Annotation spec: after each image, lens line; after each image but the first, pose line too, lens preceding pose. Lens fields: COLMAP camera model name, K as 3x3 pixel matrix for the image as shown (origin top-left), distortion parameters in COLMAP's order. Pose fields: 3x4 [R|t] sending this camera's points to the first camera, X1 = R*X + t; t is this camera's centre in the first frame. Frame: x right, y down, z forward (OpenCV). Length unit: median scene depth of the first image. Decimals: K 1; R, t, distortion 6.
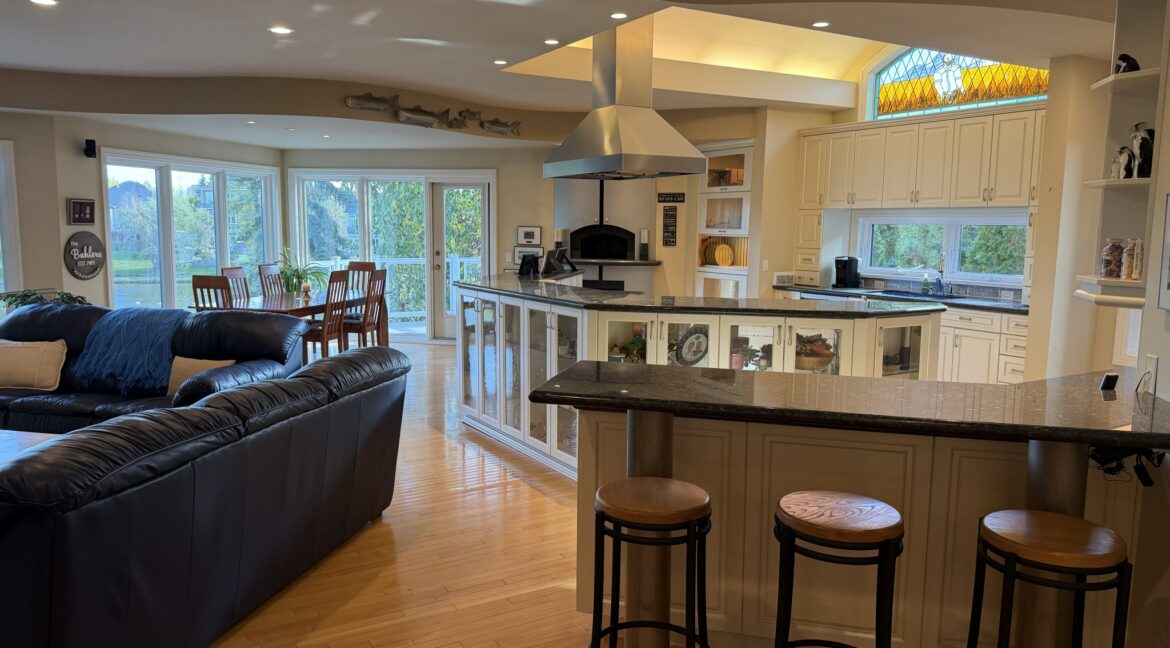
lens RADIAL K [[816.9, 0, 583.2], [0, 816.9, 329.7], [0, 0, 1]] dist [0.071138, -0.112943]
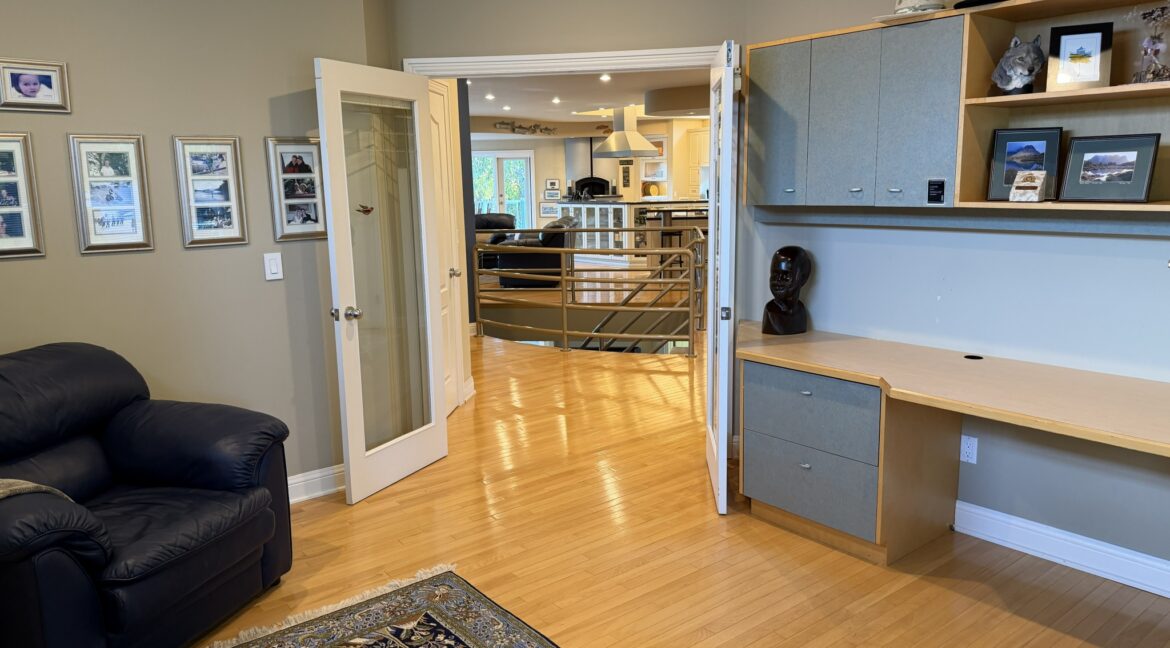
lens RADIAL K [[816.9, 0, 584.7], [0, 816.9, 317.6], [0, 0, 1]] dist [0.071138, -0.112943]
pose [[0.988680, -0.054911, 0.139631, -0.289754], [0.049505, 0.997894, 0.041904, 0.125650], [-0.141638, -0.034518, 0.989317, -0.961462]]
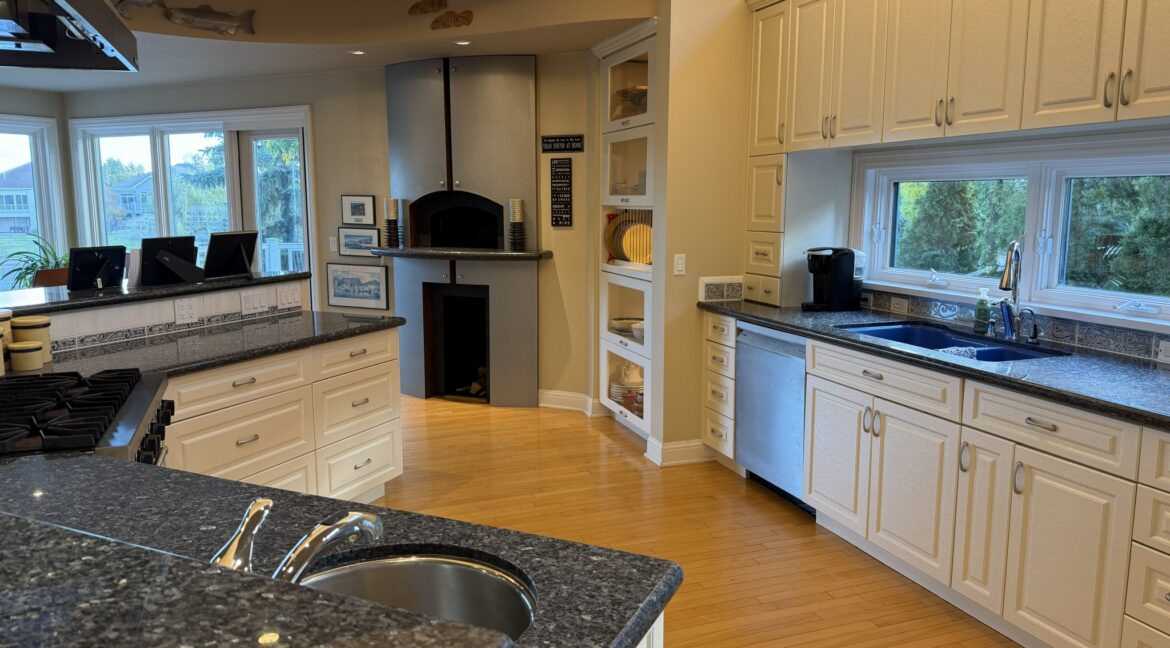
lens RADIAL K [[816.9, 0, 590.7], [0, 816.9, 323.1], [0, 0, 1]] dist [0.071138, -0.112943]
pose [[0.983019, 0.016364, -0.182774, 0.236130], [-0.012631, 0.999688, 0.021566, -0.046071], [0.183070, -0.018891, 0.982918, 0.427153]]
